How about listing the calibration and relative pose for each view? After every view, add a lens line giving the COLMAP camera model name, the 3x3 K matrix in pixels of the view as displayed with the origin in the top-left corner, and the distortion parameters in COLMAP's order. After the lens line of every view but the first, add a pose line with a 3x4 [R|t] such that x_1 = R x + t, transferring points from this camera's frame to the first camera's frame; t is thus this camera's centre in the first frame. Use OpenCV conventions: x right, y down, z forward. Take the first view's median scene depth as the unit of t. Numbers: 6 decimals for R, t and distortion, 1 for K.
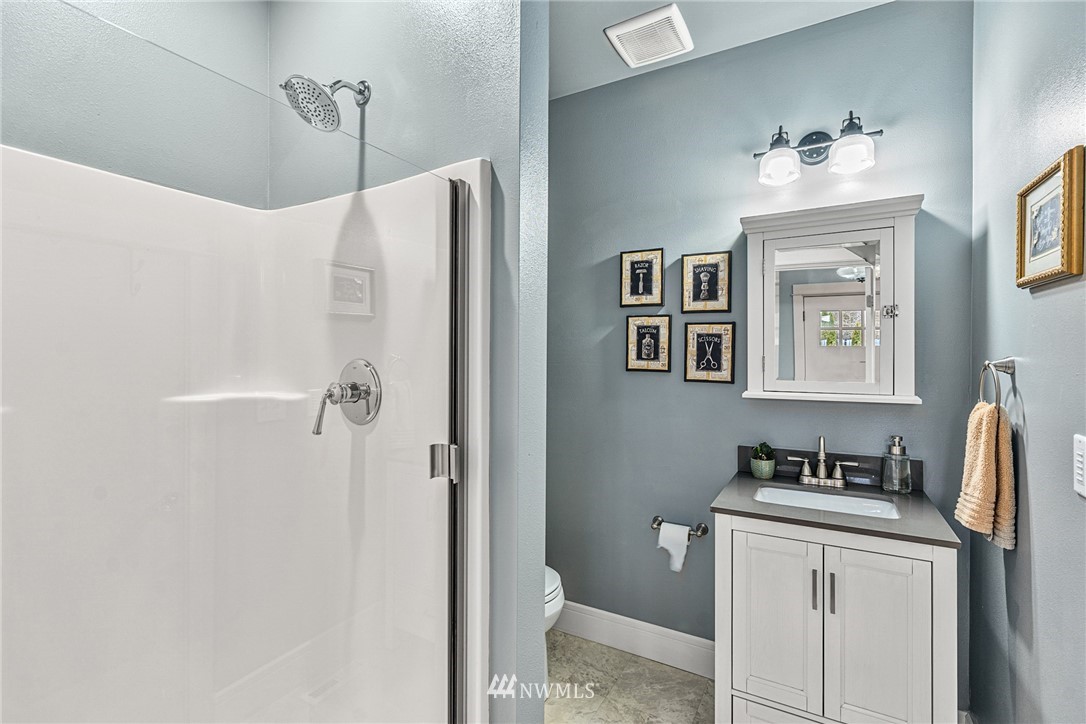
lens RADIAL K [[498.9, 0, 543.4], [0, 498.9, 351.1], [0, 0, 1]] dist [-0.007018, 0.003849]
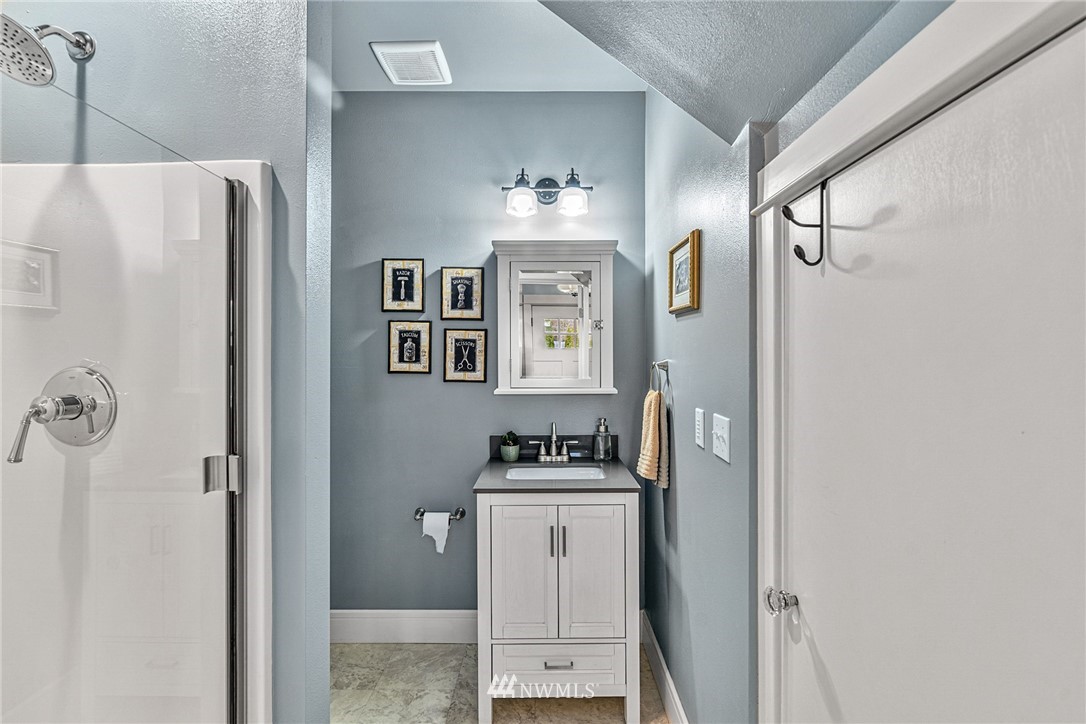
lens RADIAL K [[496.5, 0, 547.8], [0, 496.5, 341.7], [0, 0, 1]] dist [-0.003014, 0.000686]
pose [[0.867270, 0.011015, 0.497717, -0.076027], [-0.001481, 0.999808, -0.019545, -0.007867], [-0.497836, 0.016214, 0.867119, -0.080144]]
